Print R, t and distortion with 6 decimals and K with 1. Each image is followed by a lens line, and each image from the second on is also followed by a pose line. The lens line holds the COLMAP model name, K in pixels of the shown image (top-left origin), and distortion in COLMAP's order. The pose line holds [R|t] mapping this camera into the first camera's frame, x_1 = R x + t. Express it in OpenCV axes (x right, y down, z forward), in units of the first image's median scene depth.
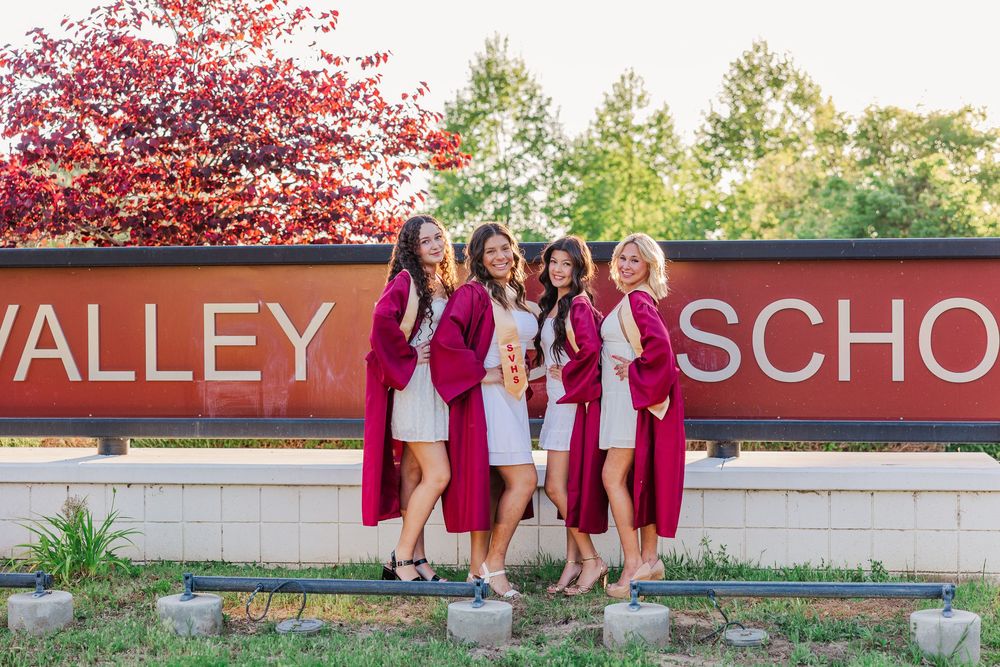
lens RADIAL K [[1811.4, 0, 499.7], [0, 1811.4, 333.2], [0, 0, 1]] dist [0.047501, 0.000000]
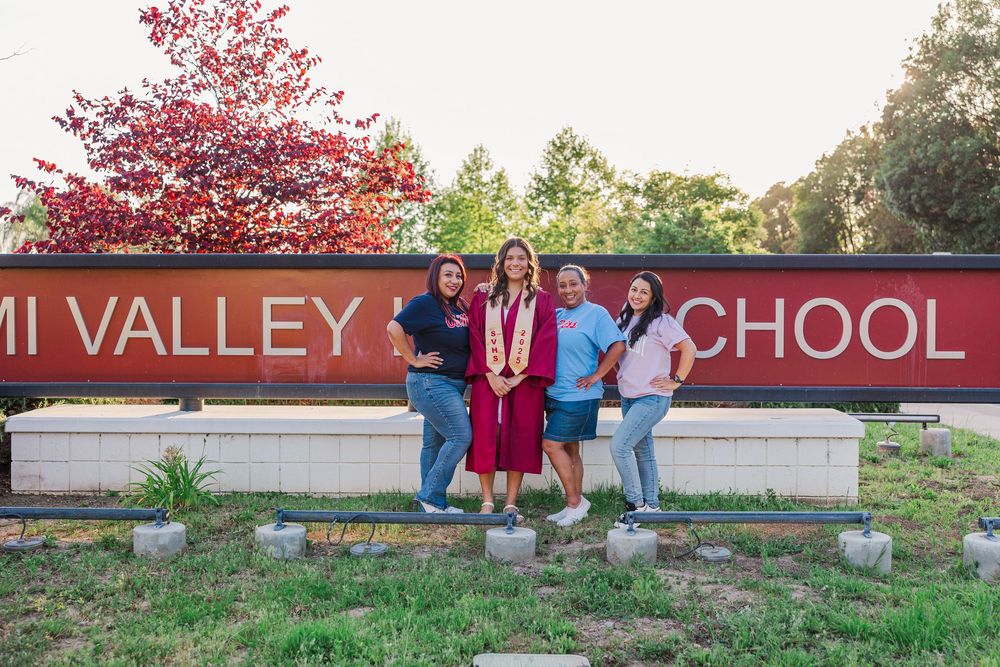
lens RADIAL K [[1184.6, 0, 507.8], [0, 1184.6, 305.3], [0, 0, 1]] dist [0.019542, 0.000000]
pose [[0.993888, 0.007917, 0.110108, -0.080410], [-0.006663, 0.999909, -0.011755, -0.001410], [-0.110191, 0.010949, 0.993850, 0.115671]]
